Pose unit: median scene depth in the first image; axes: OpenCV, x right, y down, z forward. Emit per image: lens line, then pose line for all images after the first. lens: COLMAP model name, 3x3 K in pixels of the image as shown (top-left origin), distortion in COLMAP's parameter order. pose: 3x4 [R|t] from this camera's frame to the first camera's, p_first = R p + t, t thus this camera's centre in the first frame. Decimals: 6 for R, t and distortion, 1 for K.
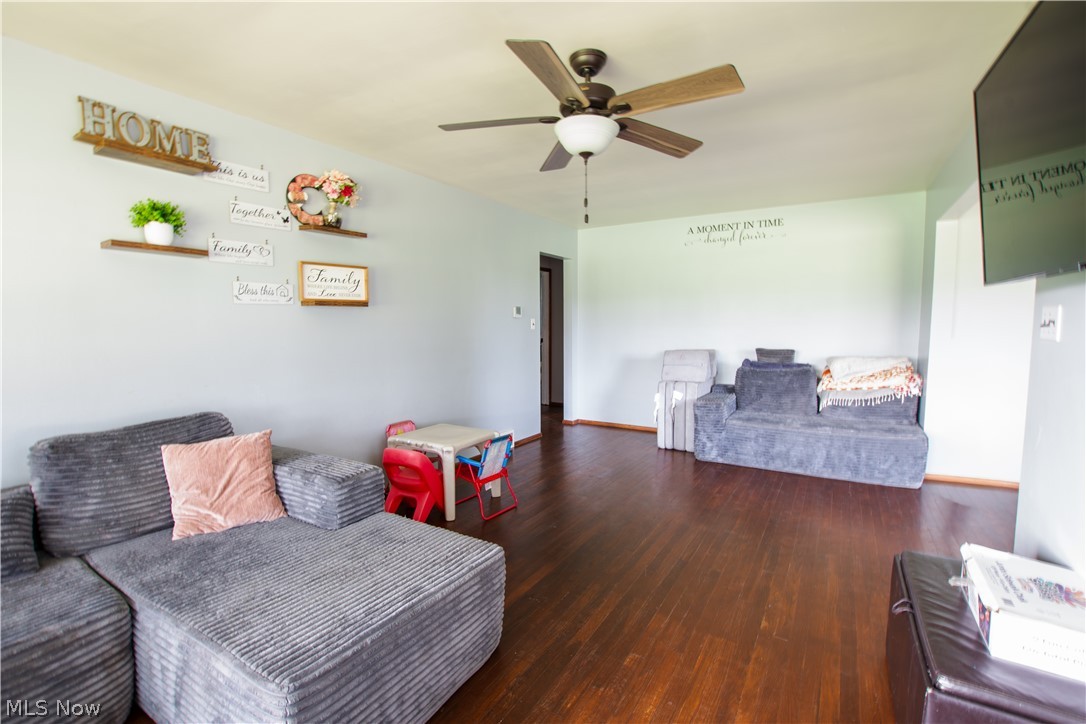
lens RADIAL K [[487.7, 0, 544.0], [0, 487.7, 363.5], [0, 0, 1]] dist [-0.036513, 0.005538]
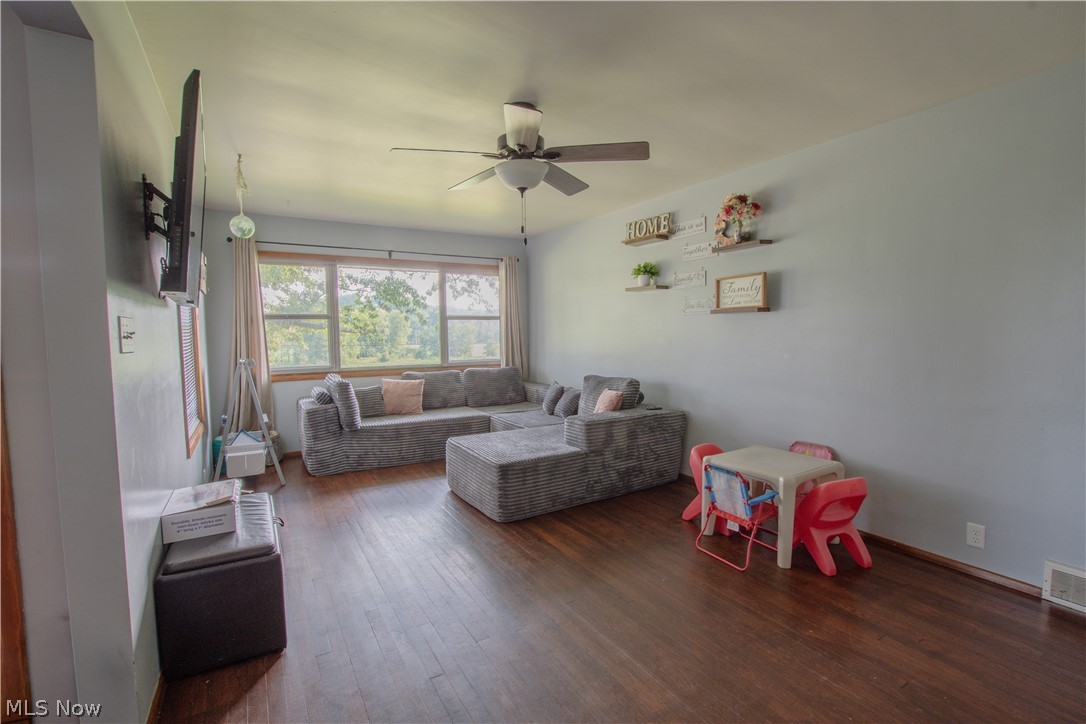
lens RADIAL K [[487.7, 0, 544.1], [0, 487.7, 361.1], [0, 0, 1]] dist [-0.036513, 0.005538]
pose [[-0.453816, 0.059658, -0.889096, 0.910089], [-0.067515, 0.992586, 0.101064, -0.105393], [0.888534, 0.105892, -0.446424, 1.295966]]
